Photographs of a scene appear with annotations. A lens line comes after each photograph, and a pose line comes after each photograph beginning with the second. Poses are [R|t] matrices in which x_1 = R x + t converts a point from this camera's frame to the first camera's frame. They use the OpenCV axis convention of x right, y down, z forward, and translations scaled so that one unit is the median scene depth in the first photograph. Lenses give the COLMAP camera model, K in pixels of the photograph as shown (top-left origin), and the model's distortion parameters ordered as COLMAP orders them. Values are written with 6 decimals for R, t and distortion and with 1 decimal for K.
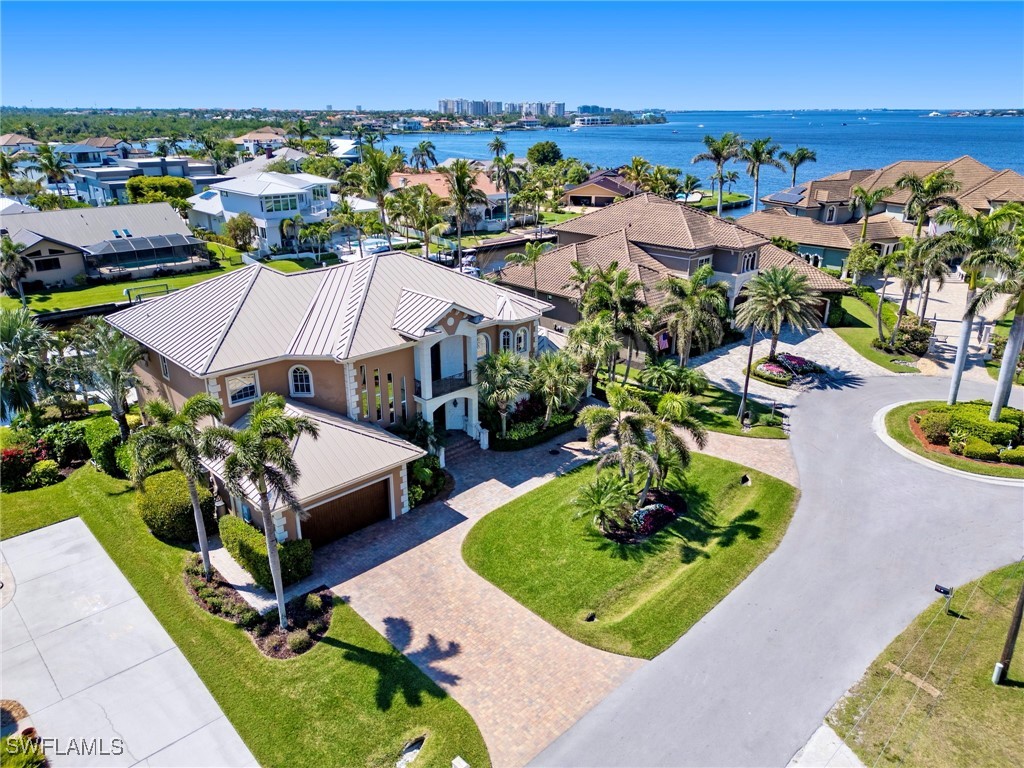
lens RADIAL K [[724.5, 0, 509.1], [0, 724.5, 375.4], [0, 0, 1]] dist [0.084224, -0.090932]
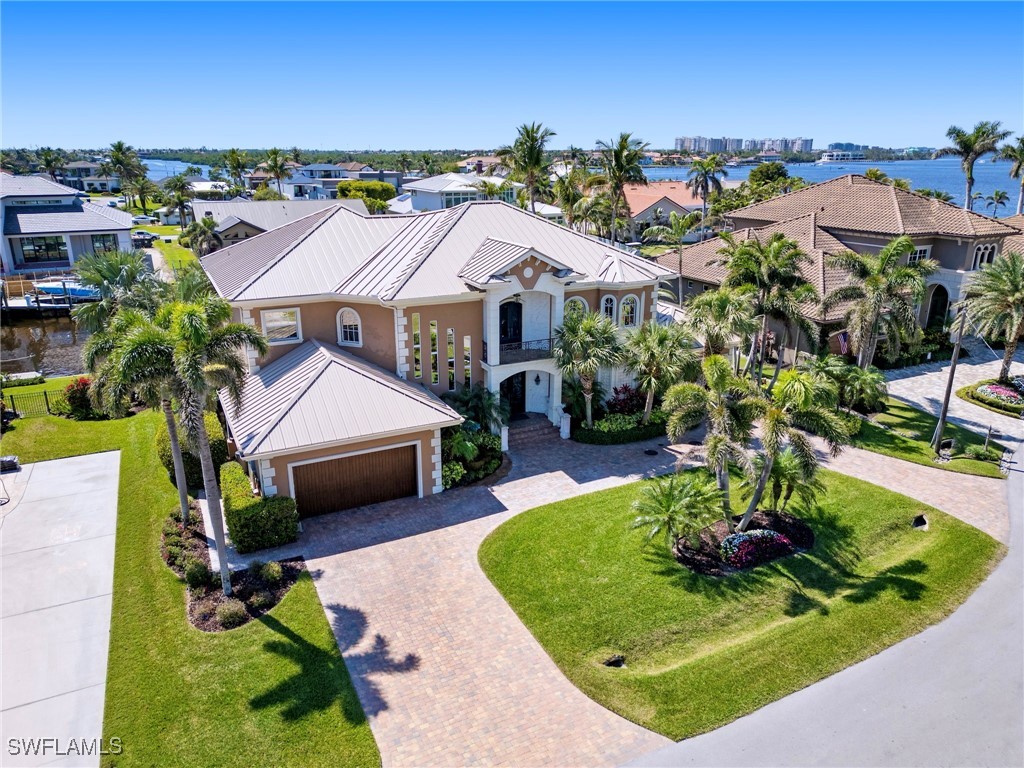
lens RADIAL K [[724.5, 0, 509.1], [0, 724.5, 375.4], [0, 0, 1]] dist [0.084224, -0.090932]
pose [[0.952889, 0.088972, -0.289977, 0.147685], [-0.103822, 0.993937, -0.036202, 0.073675], [0.284998, 0.064603, 0.956349, 0.219121]]
